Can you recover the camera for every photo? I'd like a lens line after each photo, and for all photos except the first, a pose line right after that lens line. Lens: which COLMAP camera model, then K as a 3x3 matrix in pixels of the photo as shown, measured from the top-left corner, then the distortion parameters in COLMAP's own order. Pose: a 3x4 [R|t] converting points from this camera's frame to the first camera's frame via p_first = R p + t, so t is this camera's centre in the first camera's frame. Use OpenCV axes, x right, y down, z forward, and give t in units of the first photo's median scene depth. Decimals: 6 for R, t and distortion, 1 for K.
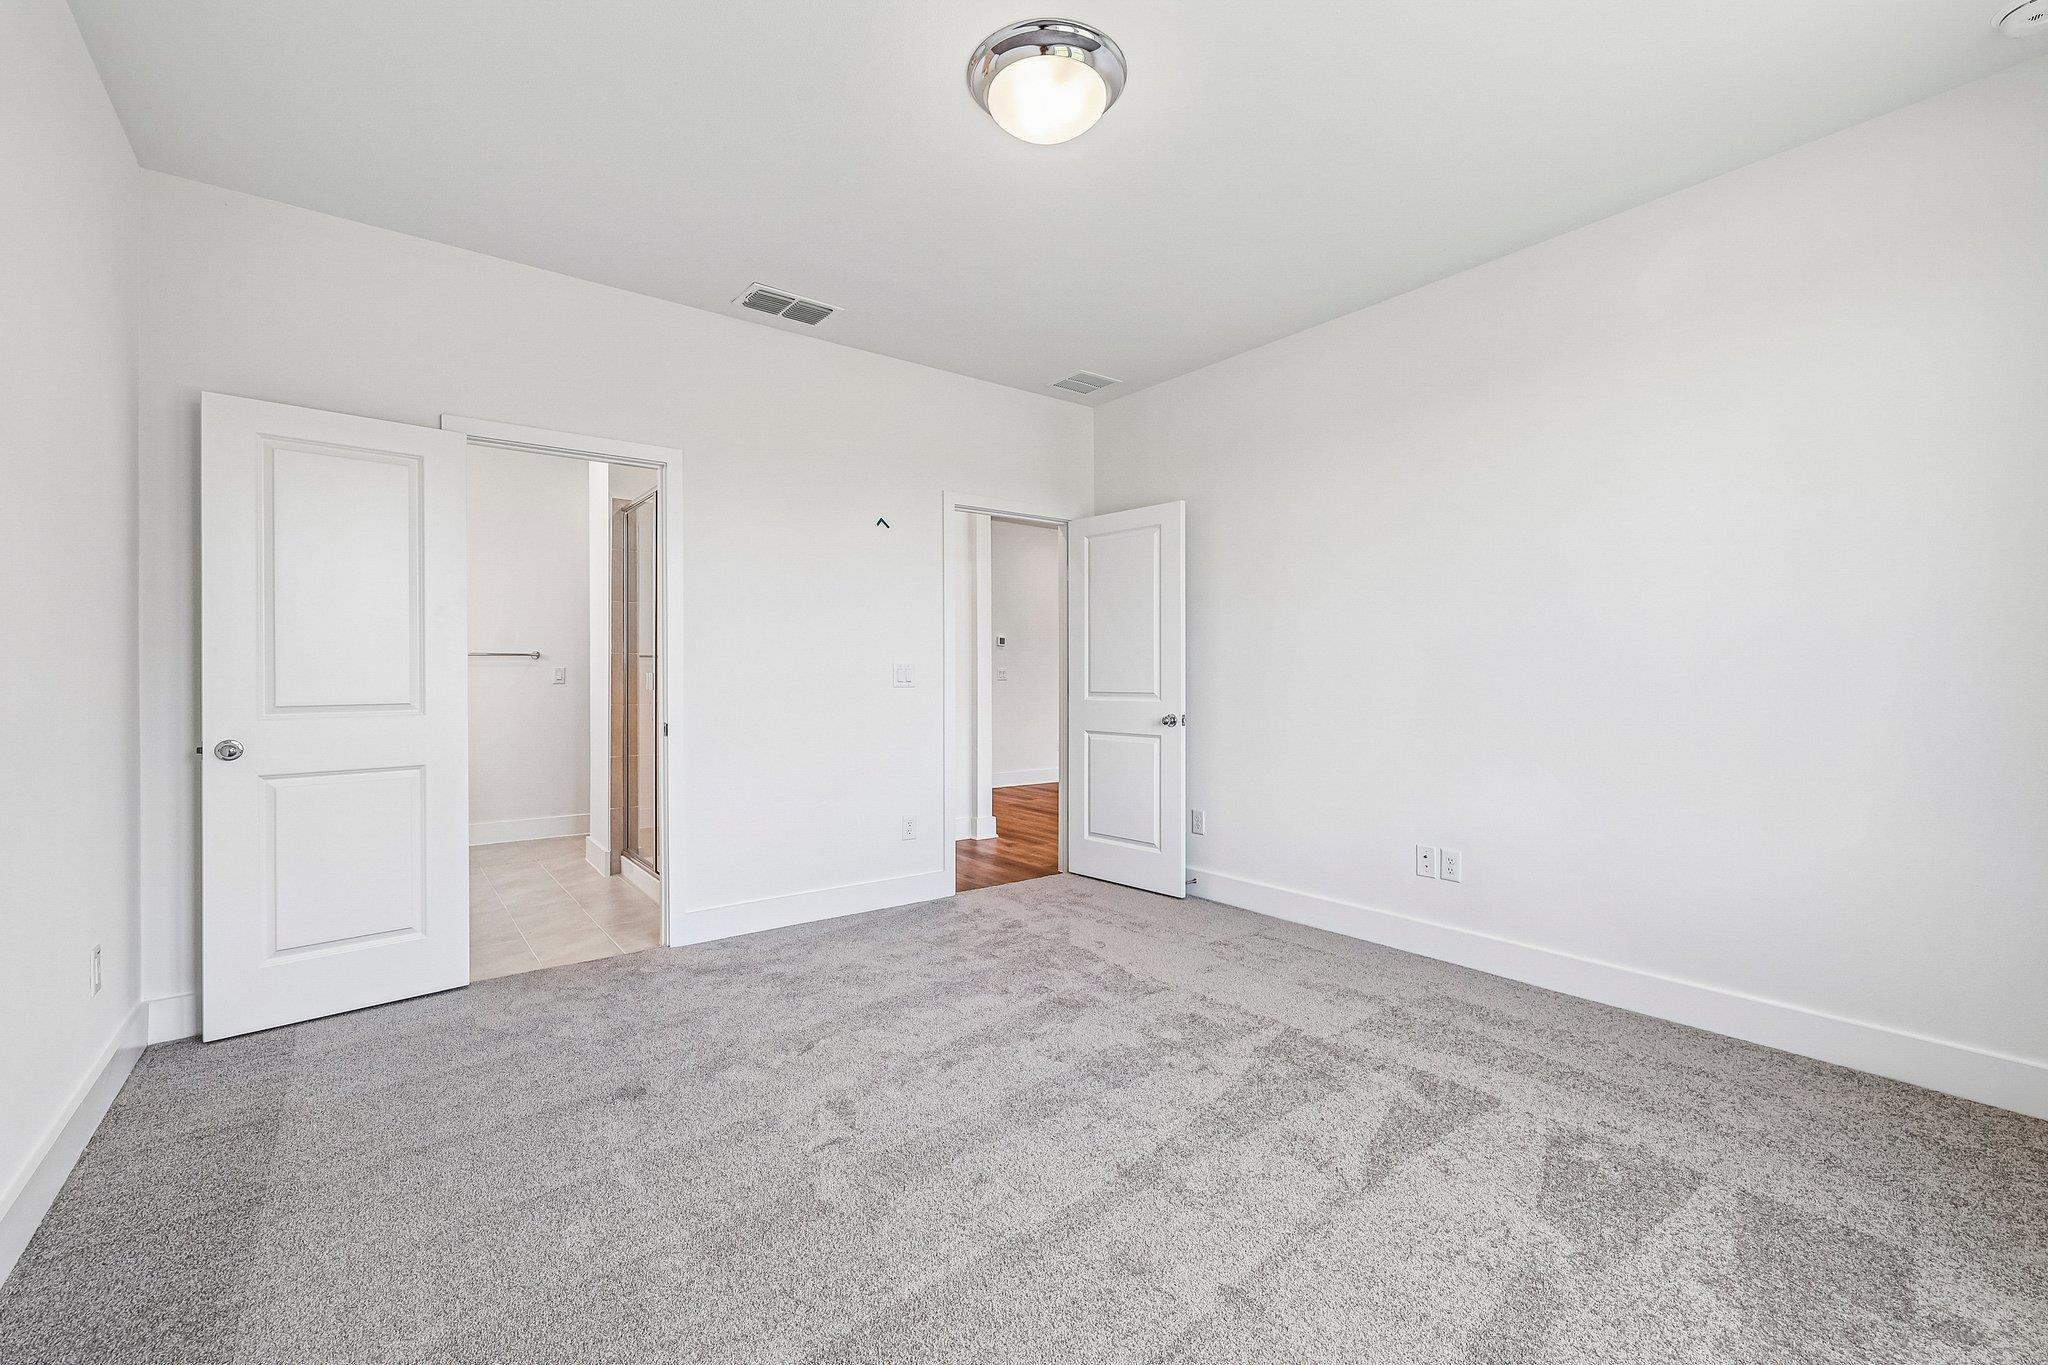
lens RADIAL K [[862.5, 0, 1028.3], [0, 862.5, 680.4], [0, 0, 1]] dist [-0.001110, 0.000602]
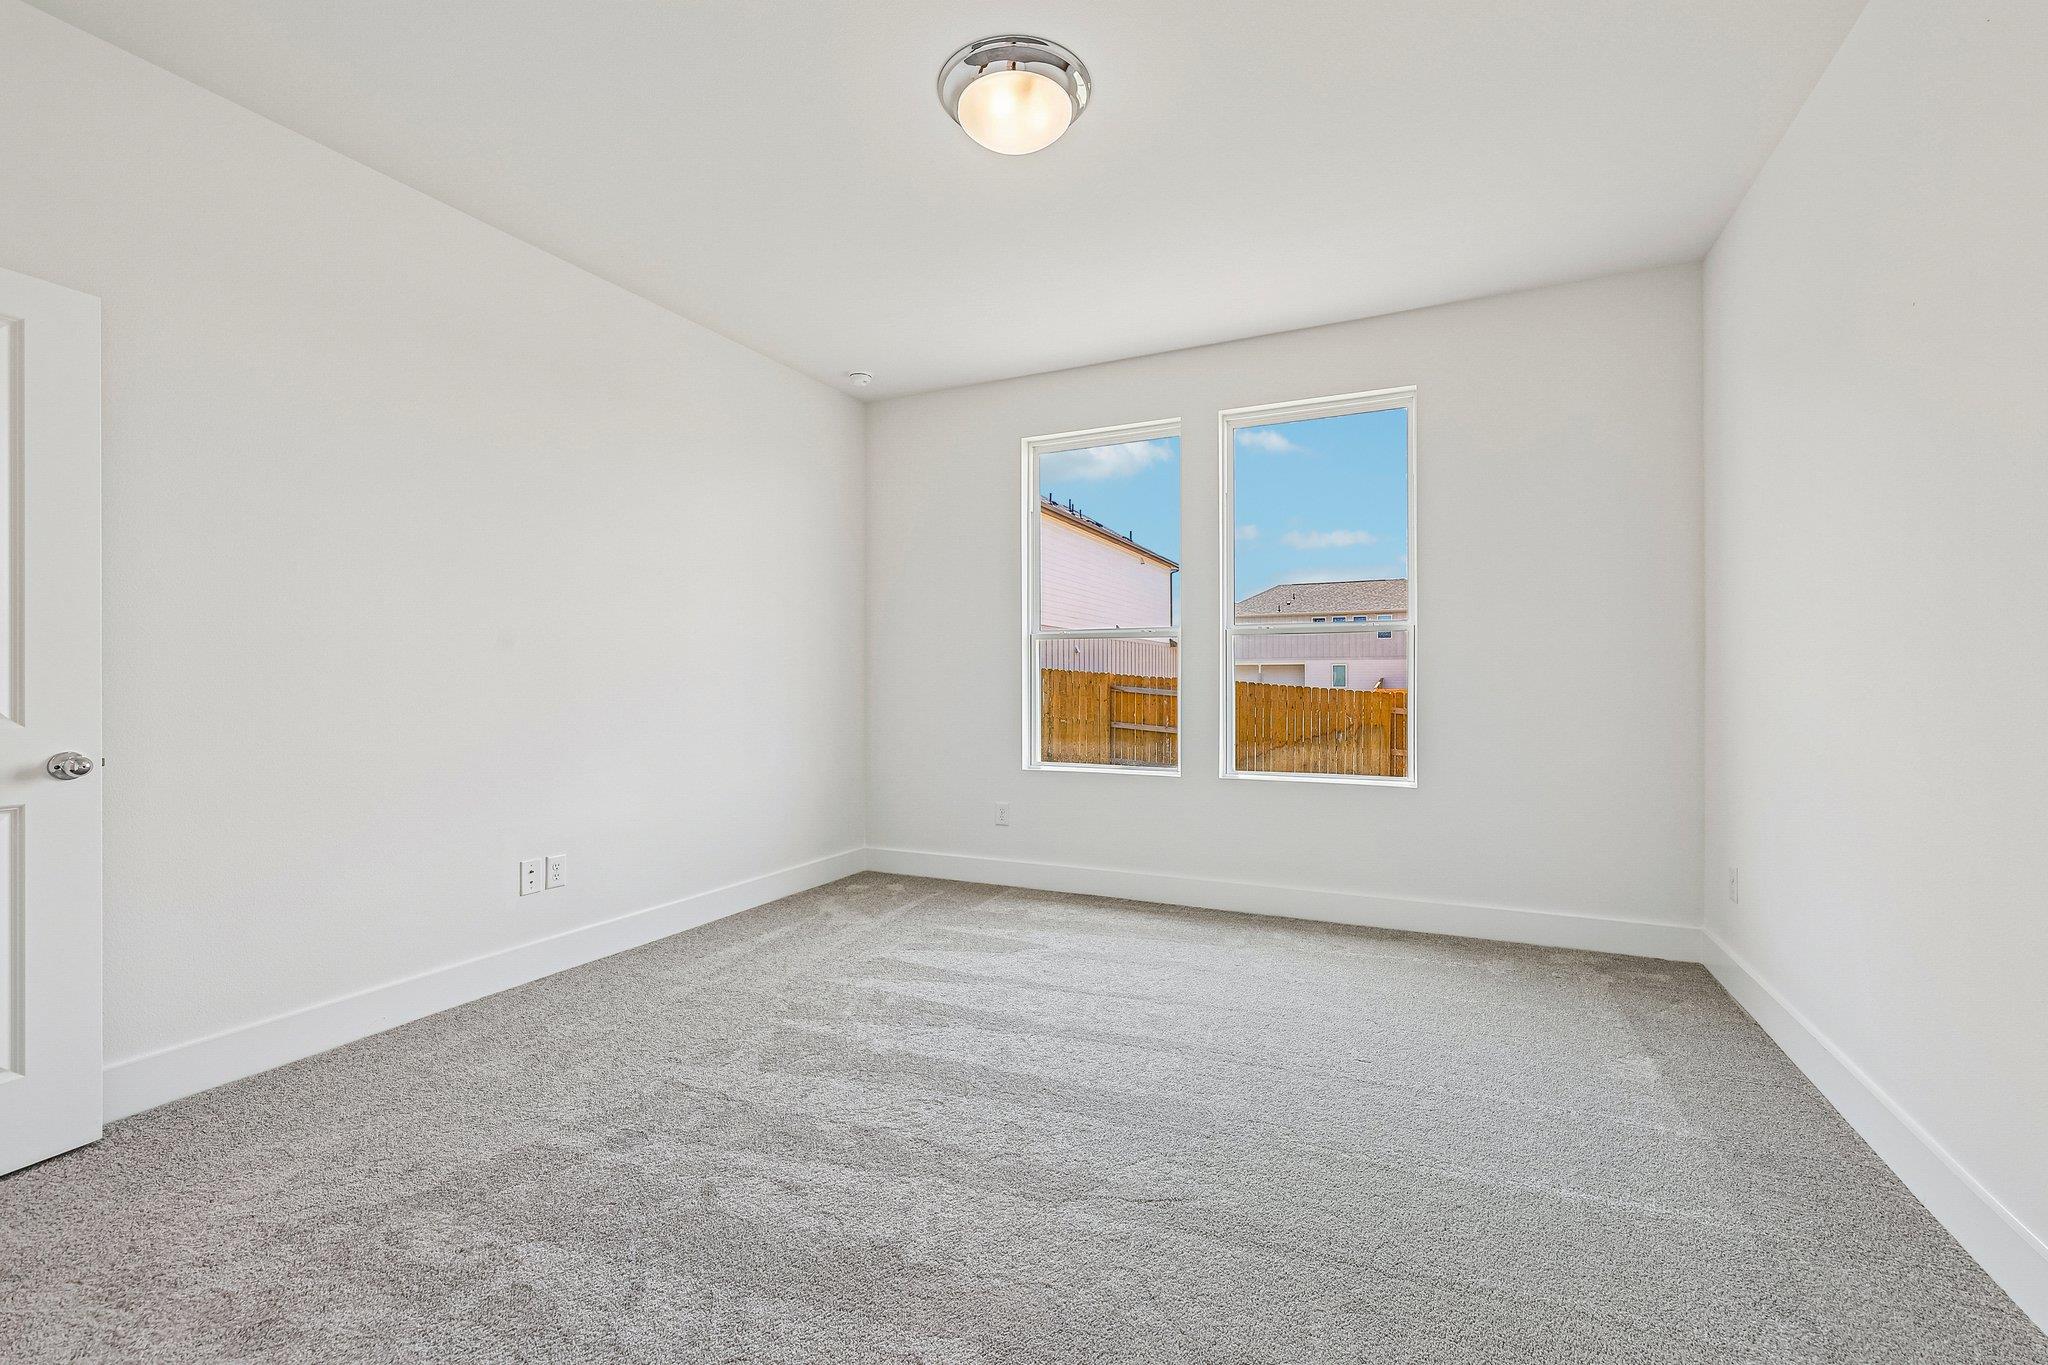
lens RADIAL K [[862.5, 0, 1028.3], [0, 862.5, 680.4], [0, 0, 1]] dist [-0.001110, 0.000602]
pose [[-0.452210, 0.002167, 0.891909, -0.559301], [0.008328, 0.999964, 0.001793, 0.004834], [-0.891872, 0.008238, -0.452212, 0.893195]]
